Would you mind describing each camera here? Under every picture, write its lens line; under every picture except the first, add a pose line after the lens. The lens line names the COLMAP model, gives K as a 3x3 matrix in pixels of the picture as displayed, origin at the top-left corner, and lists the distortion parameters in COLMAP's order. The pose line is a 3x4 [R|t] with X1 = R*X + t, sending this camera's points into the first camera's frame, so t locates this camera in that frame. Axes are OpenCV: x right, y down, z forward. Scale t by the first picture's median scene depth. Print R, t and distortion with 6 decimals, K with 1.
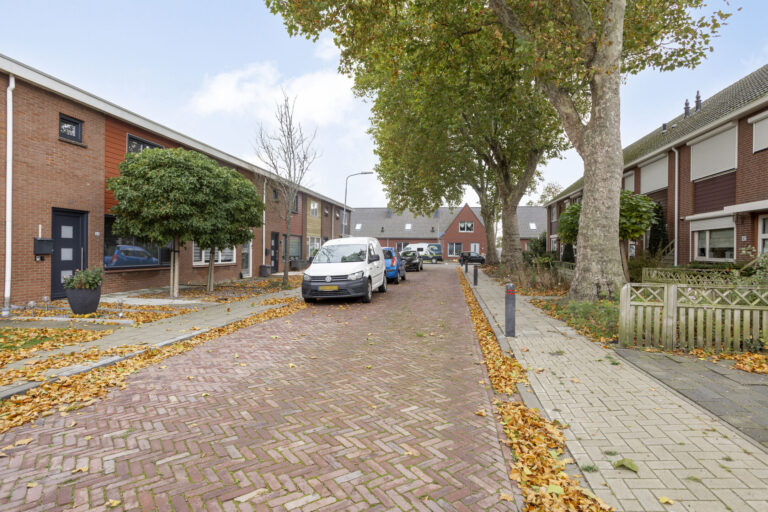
lens RADIAL K [[426.5, 0, 383.7], [0, 426.5, 253.3], [0, 0, 1]] dist [0.001731, 0.001613]
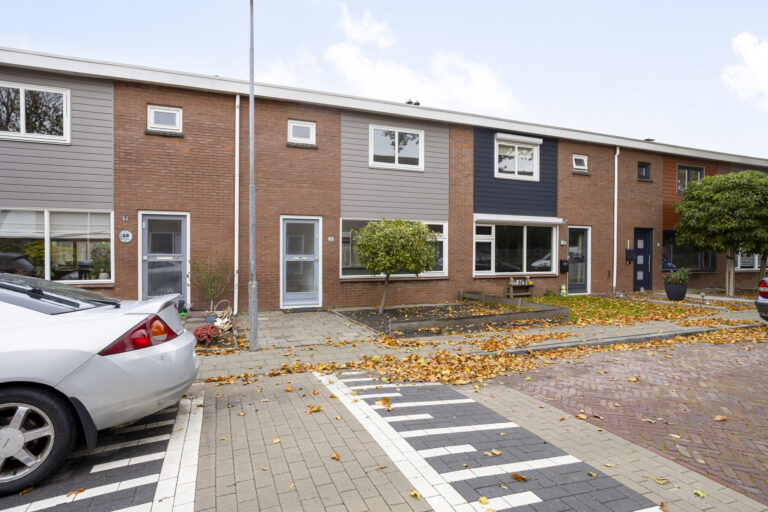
lens RADIAL K [[426.5, 0, 385.0], [0, 426.5, 257.3], [0, 0, 1]] dist [0.001731, 0.001613]
pose [[0.532444, 0.001107, -0.846464, 0.006750], [-0.003833, 0.999992, -0.001104, -0.001341], [0.846456, 0.003832, 0.532444, -0.494563]]
